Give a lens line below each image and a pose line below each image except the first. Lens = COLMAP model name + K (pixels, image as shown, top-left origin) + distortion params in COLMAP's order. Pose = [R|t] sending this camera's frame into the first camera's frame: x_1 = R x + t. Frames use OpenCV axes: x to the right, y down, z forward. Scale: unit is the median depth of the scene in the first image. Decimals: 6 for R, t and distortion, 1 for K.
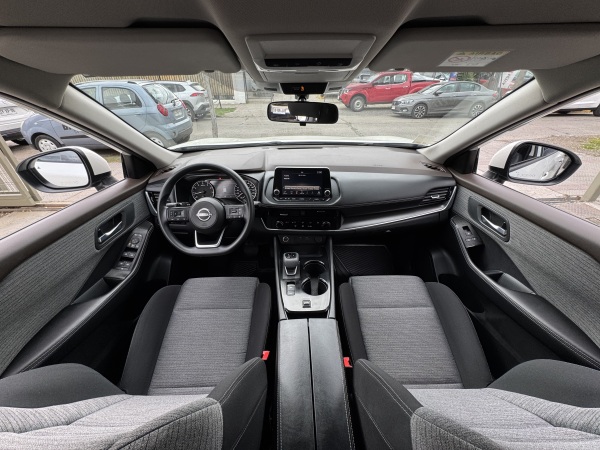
lens RADIAL K [[237.5, 0, 300.0], [0, 237.5, 225.0], [0, 0, 1]] dist [0.001811, -0.000075]
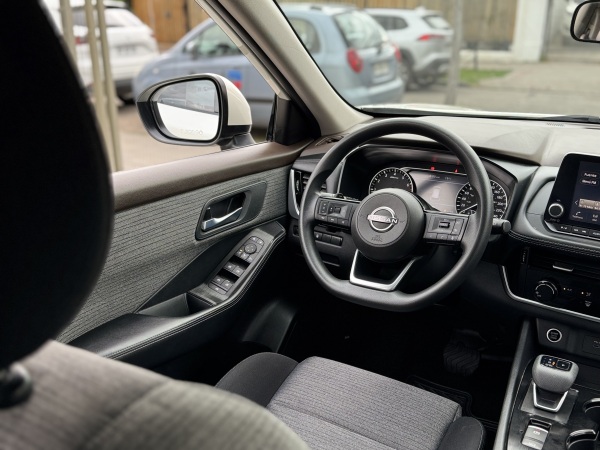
lens RADIAL K [[596.4, 0, 300.0], [0, 596.4, 225.0], [0, 0, 1]] dist [0.047319, -0.016924]
pose [[0.842982, 0.183244, -0.505770, 0.063509], [-0.282447, 0.950942, -0.126228, 0.149589], [0.457827, 0.249261, 0.853383, -0.097910]]
